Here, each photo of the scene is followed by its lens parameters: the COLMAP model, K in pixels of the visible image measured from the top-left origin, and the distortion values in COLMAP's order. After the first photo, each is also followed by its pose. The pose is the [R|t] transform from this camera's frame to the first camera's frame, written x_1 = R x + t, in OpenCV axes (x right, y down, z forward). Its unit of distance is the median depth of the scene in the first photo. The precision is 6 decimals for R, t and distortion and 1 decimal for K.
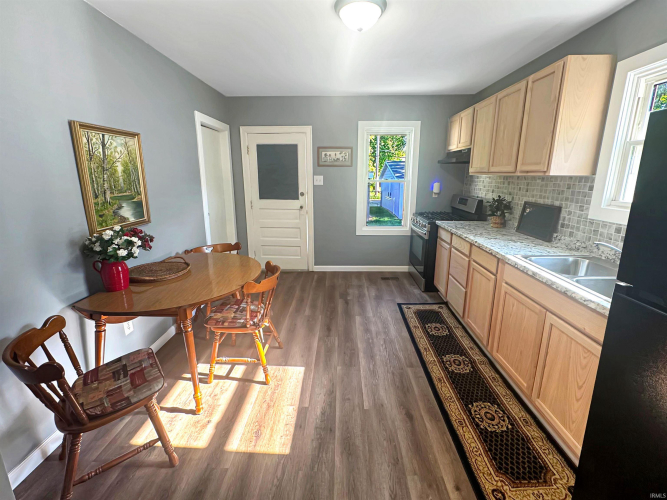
lens RADIAL K [[286.6, 0, 327.6], [0, 286.6, 235.7], [0, 0, 1]] dist [-0.001862, -0.000401]
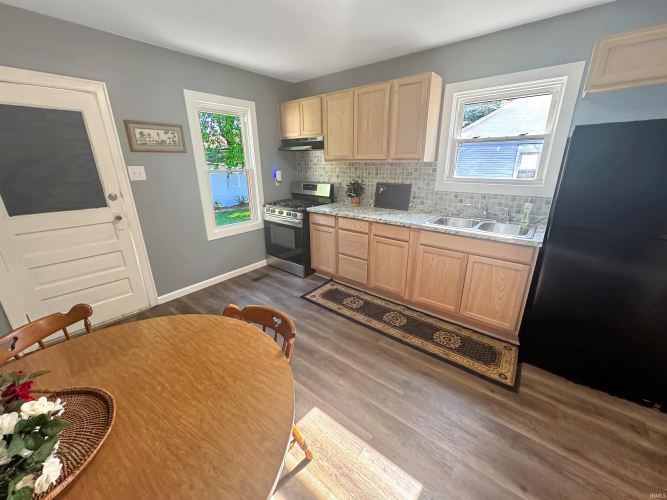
lens RADIAL K [[273.3, 0, 333.6], [0, 273.3, 249.9], [0, 0, 1]] dist [-0.001542, 0.000001]
pose [[0.596656, -0.258170, 0.759836, -0.442200], [0.178011, 0.965829, 0.188378, -0.093560], [-0.782505, 0.022863, 0.622225, 0.393333]]
